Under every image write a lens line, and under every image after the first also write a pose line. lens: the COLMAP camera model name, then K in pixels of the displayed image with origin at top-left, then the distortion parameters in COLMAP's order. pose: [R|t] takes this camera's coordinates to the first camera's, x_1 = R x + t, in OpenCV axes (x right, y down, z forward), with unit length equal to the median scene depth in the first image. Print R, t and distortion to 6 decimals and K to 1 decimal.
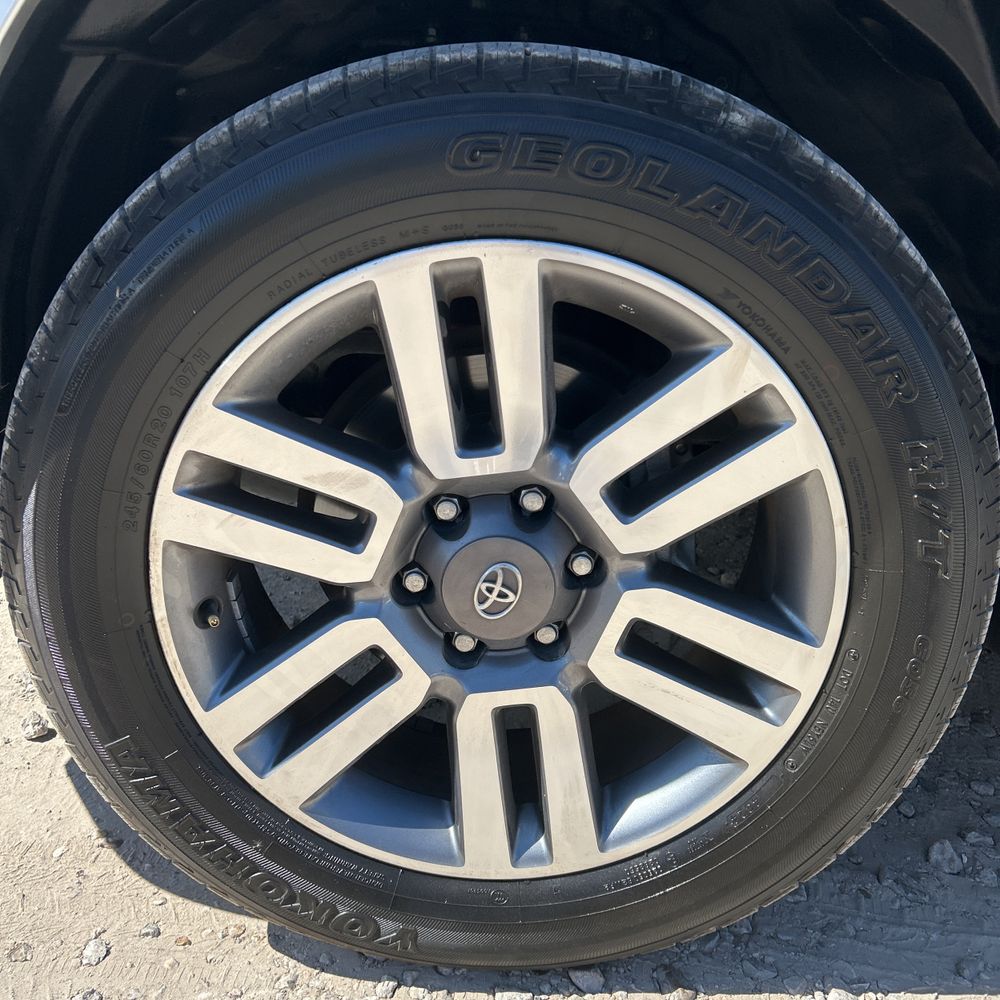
lens RADIAL K [[1010.0, 0, 496.1], [0, 1010.0, 497.4], [0, 0, 1]] dist [0.025121, -0.009905]
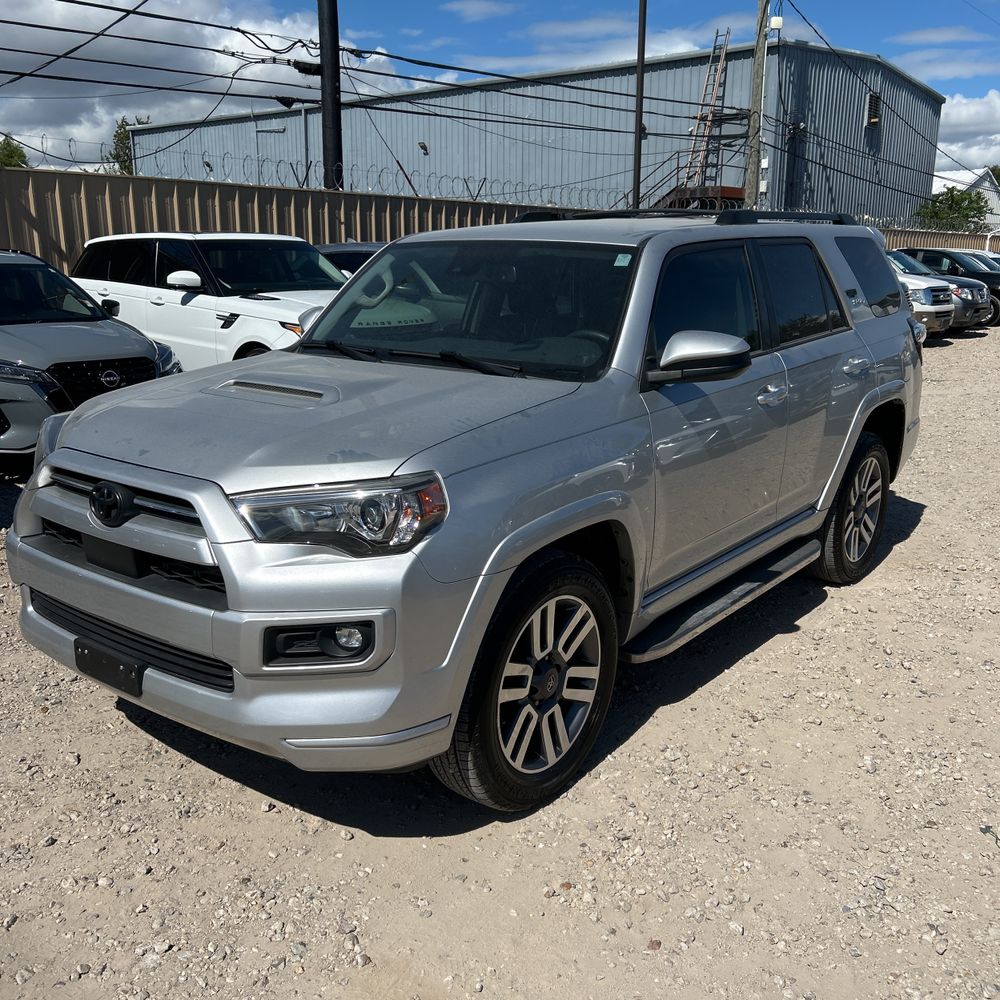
lens RADIAL K [[1010.0, 0, 496.1], [0, 1010.0, 497.4], [0, 0, 1]] dist [0.025121, -0.009905]
pose [[0.606816, -0.242600, 0.756914, -2.789796], [0.303114, 0.950949, 0.061785, -0.856521], [-0.734776, 0.191939, 0.650587, -1.441237]]
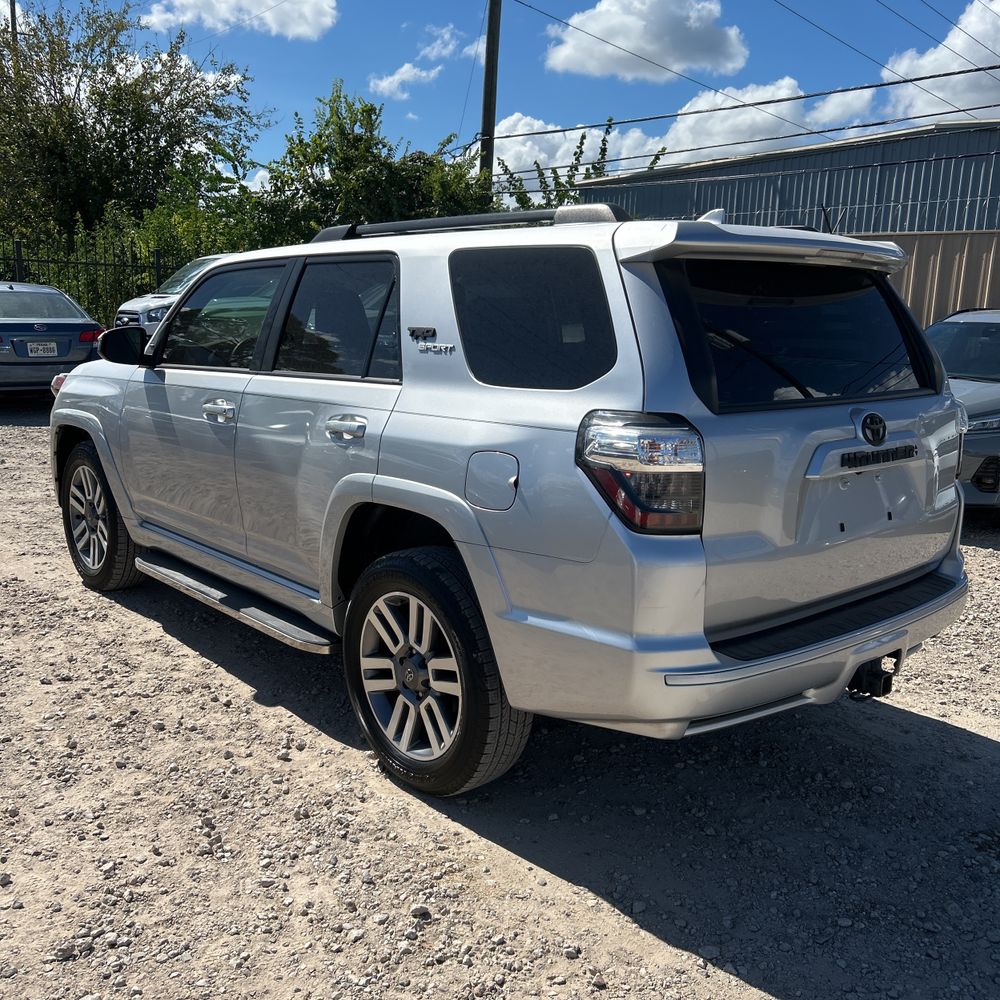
lens RADIAL K [[1010.0, 0, 496.1], [0, 1010.0, 497.4], [0, 0, 1]] dist [0.025121, -0.009905]
pose [[0.670459, 0.105271, -0.734440, 6.501127], [-0.250554, 0.963857, -0.090572, -0.097465], [0.698360, 0.244742, 0.672603, -1.595068]]
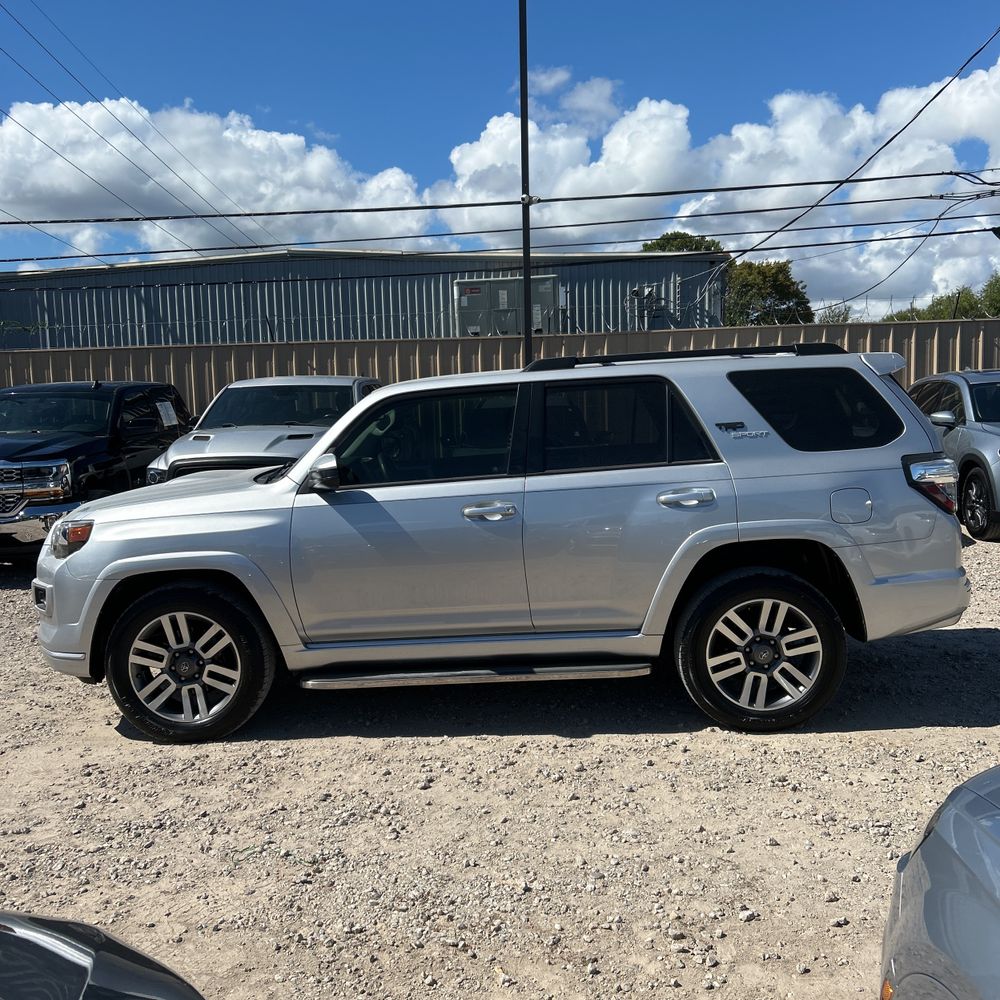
lens RADIAL K [[1009.6, 0, 503.1], [0, 1009.6, 487.3], [0, 0, 1]] dist [0.034892, -0.038695]
pose [[0.995622, -0.090337, -0.024017, 2.123019], [0.081053, 0.962308, -0.259603, 0.780245], [0.046563, 0.256520, 0.965417, -5.014791]]
